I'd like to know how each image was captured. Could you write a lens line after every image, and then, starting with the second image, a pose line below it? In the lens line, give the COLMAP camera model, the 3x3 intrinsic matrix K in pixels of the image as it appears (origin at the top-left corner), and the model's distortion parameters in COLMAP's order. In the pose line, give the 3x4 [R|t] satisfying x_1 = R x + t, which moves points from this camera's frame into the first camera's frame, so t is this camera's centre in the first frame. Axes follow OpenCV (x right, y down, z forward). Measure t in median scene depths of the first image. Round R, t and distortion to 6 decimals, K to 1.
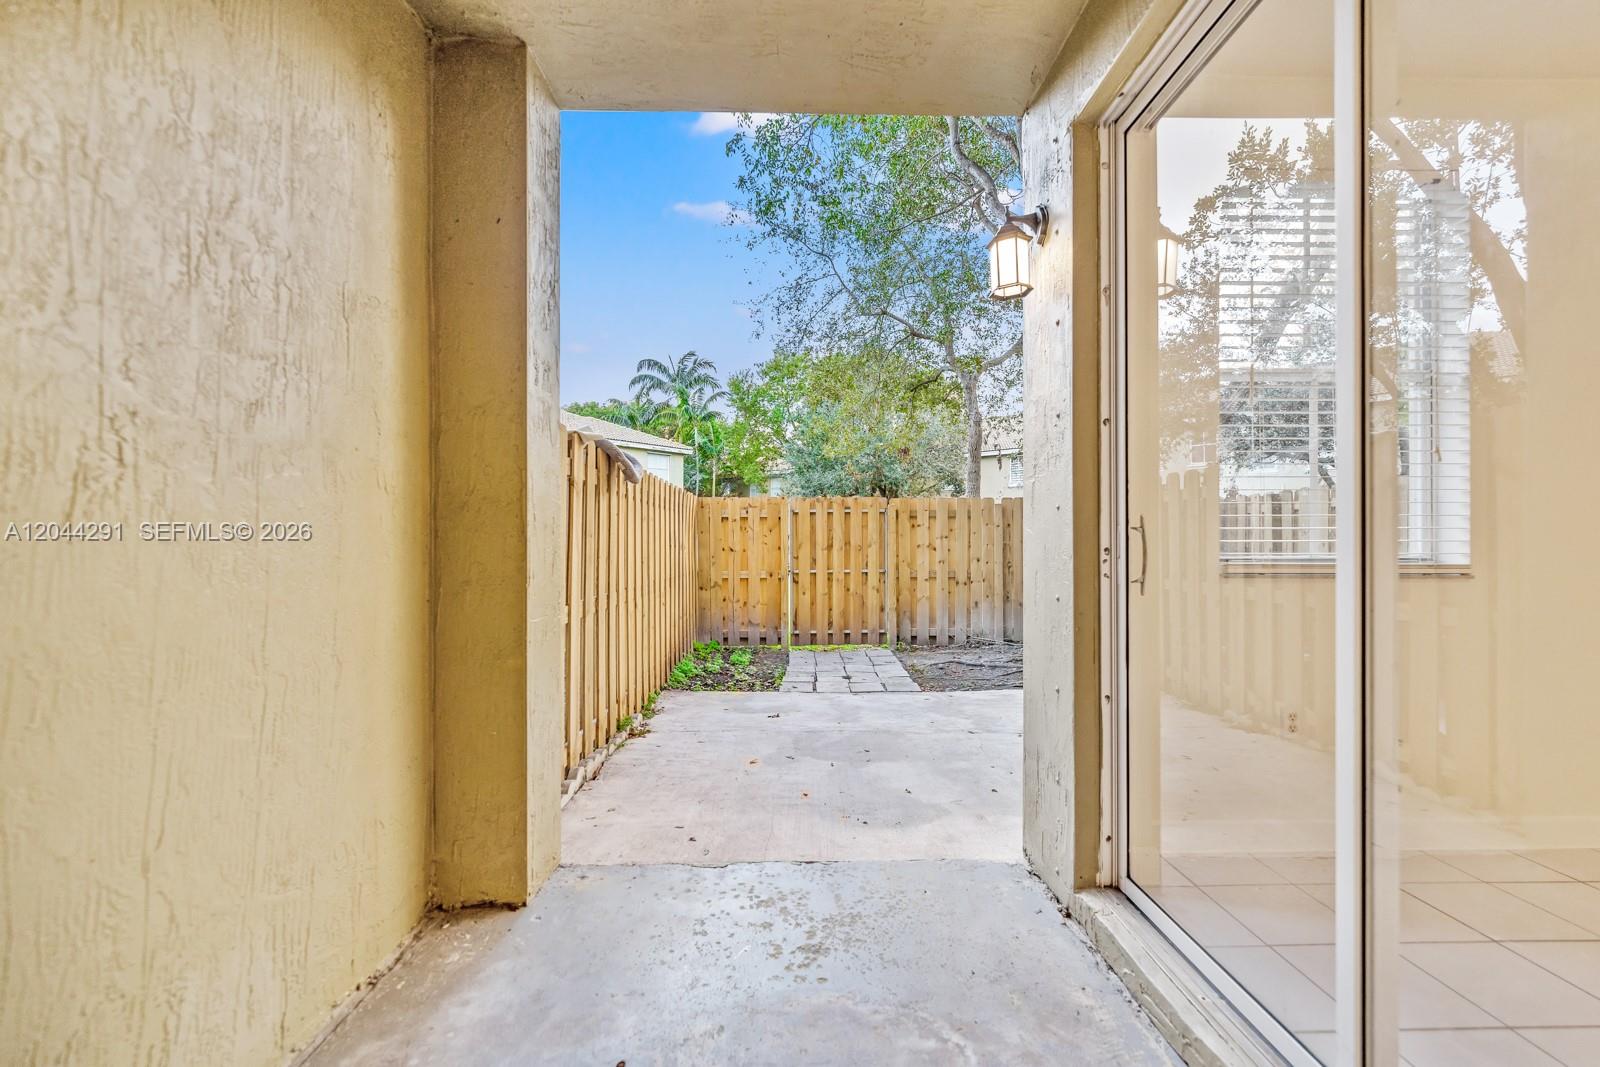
lens RADIAL K [[648.6, 0, 793.9], [0, 648.6, 540.2], [0, 0, 1]] dist [-0.000034, -0.000039]
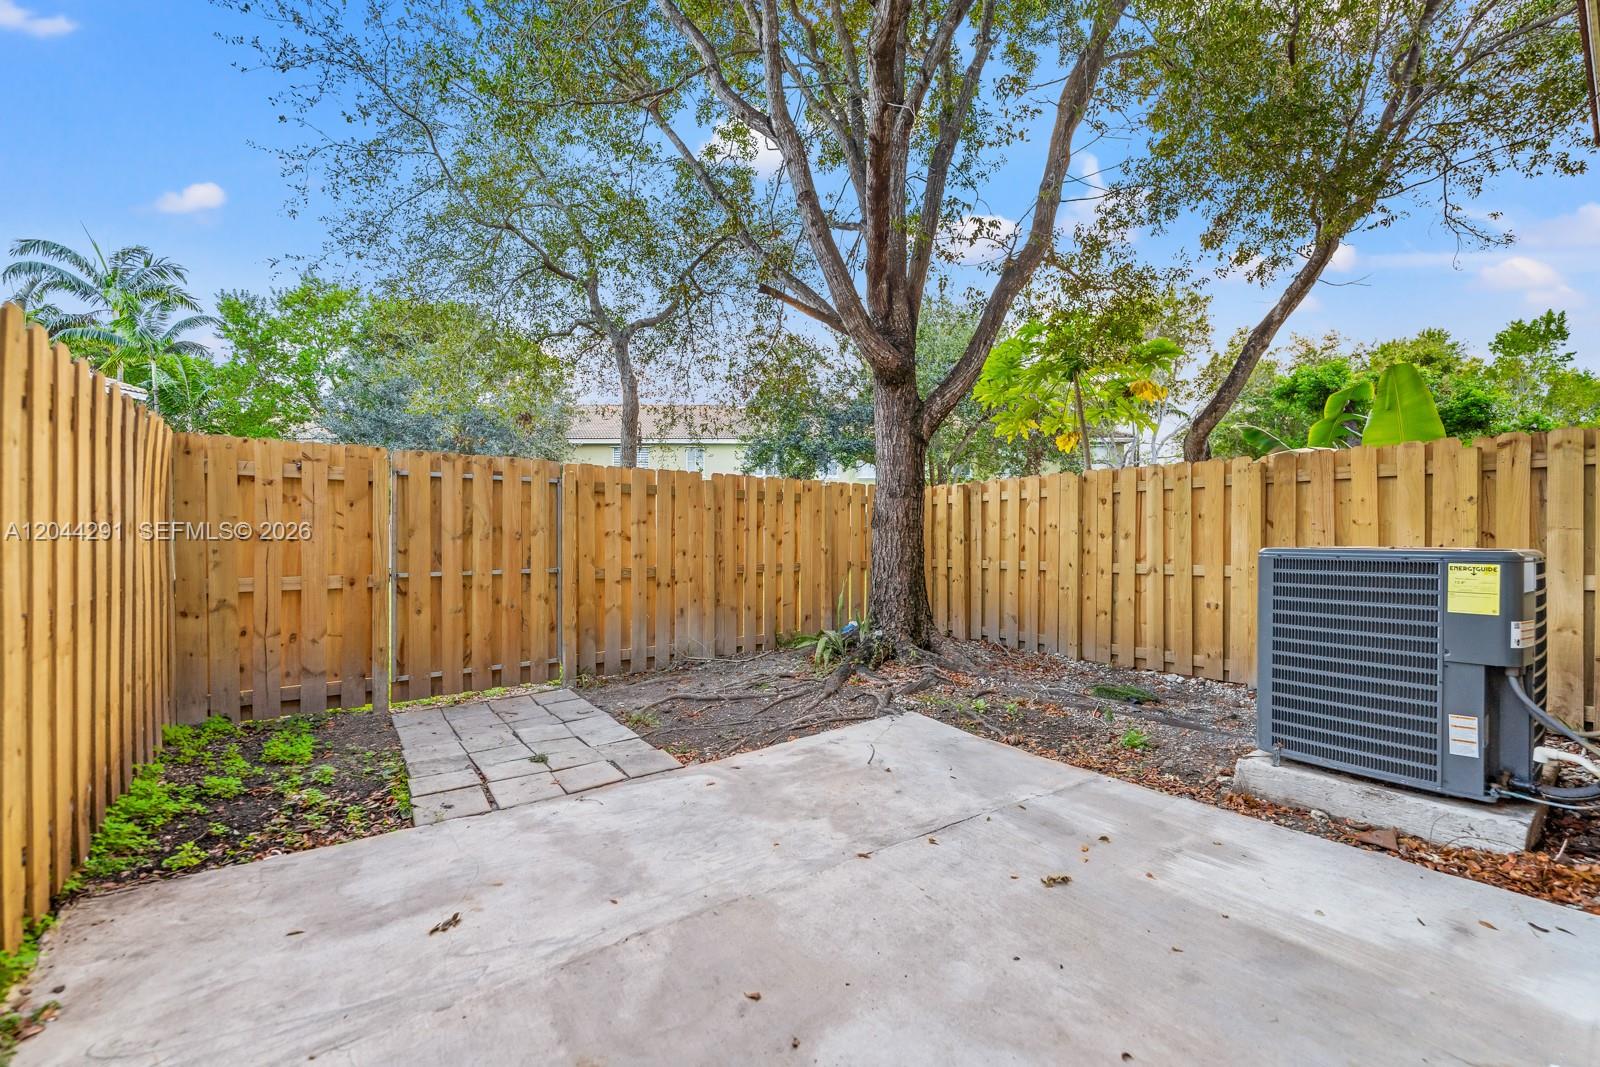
lens RADIAL K [[650.4, 0, 800.0], [0, 650.4, 536.3], [0, 0, 1]] dist [-0.000370, 0.000542]
pose [[0.804460, 0.006405, 0.593972, -0.057963], [-0.007762, 0.999970, -0.000271, 0.010178], [-0.593956, -0.004392, 0.804486, 0.309839]]
